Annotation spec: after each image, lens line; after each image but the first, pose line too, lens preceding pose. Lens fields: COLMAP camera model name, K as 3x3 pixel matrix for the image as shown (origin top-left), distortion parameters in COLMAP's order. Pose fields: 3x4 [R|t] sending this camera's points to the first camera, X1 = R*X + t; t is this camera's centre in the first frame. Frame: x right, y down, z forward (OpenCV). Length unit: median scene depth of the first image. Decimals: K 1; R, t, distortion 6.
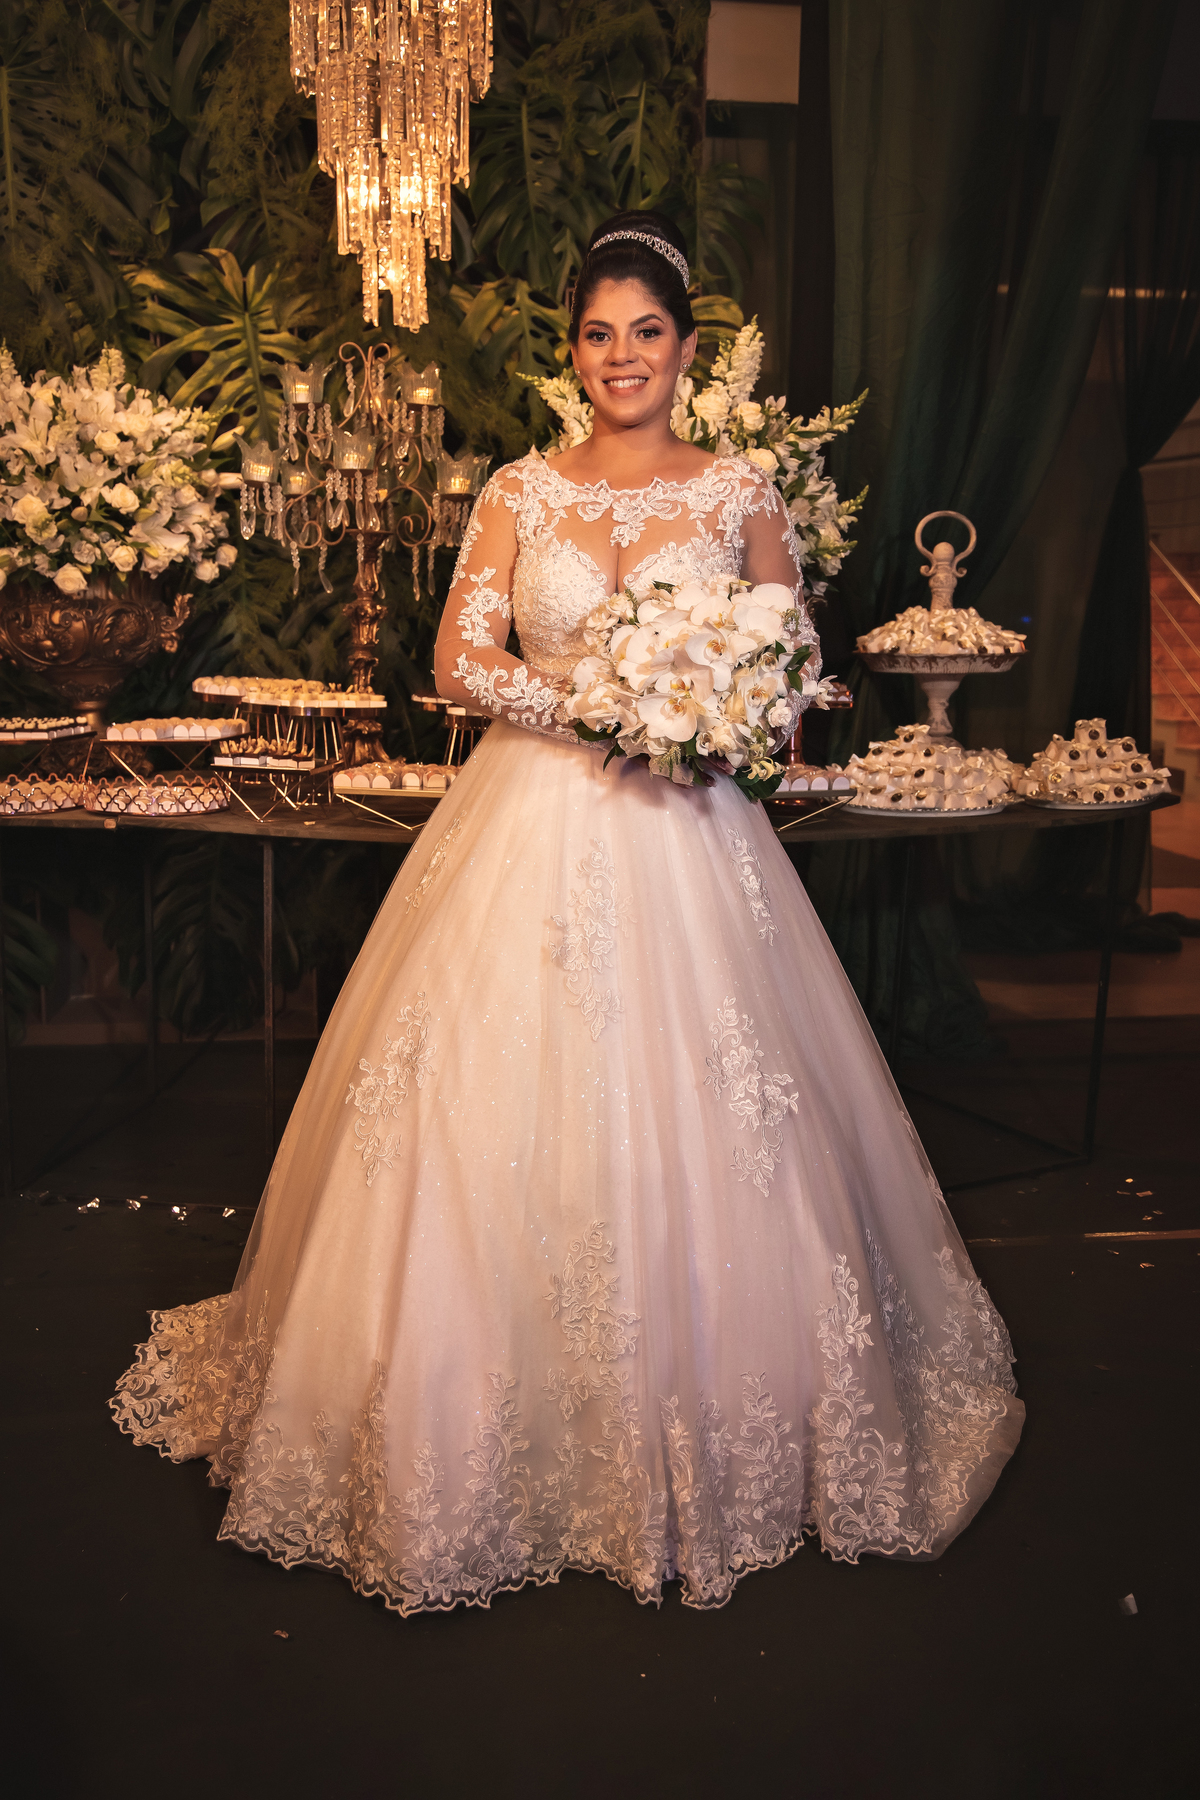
lens RADIAL K [[1581.7, 0, 600.0], [0, 1581.7, 900.0], [0, 0, 1]] dist [0.007909, 0.008919]
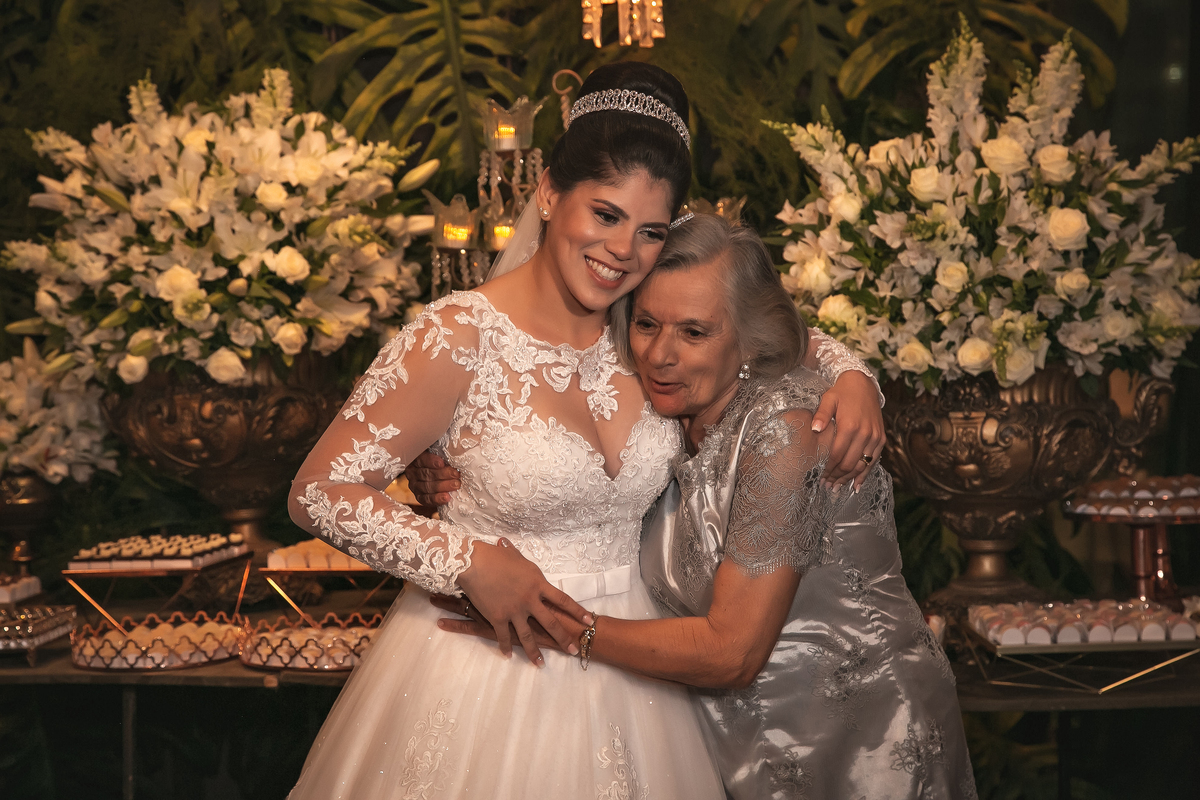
lens RADIAL K [[2849.5, 0, 600.0], [0, 2849.5, 400.0], [0, 0, 1]] dist [0.435800, -0.575602]
pose [[0.984334, -0.020063, -0.175166, 0.106463], [0.002161, 0.994803, -0.101798, -0.037042], [0.176298, 0.099825, 0.979262, -0.387753]]
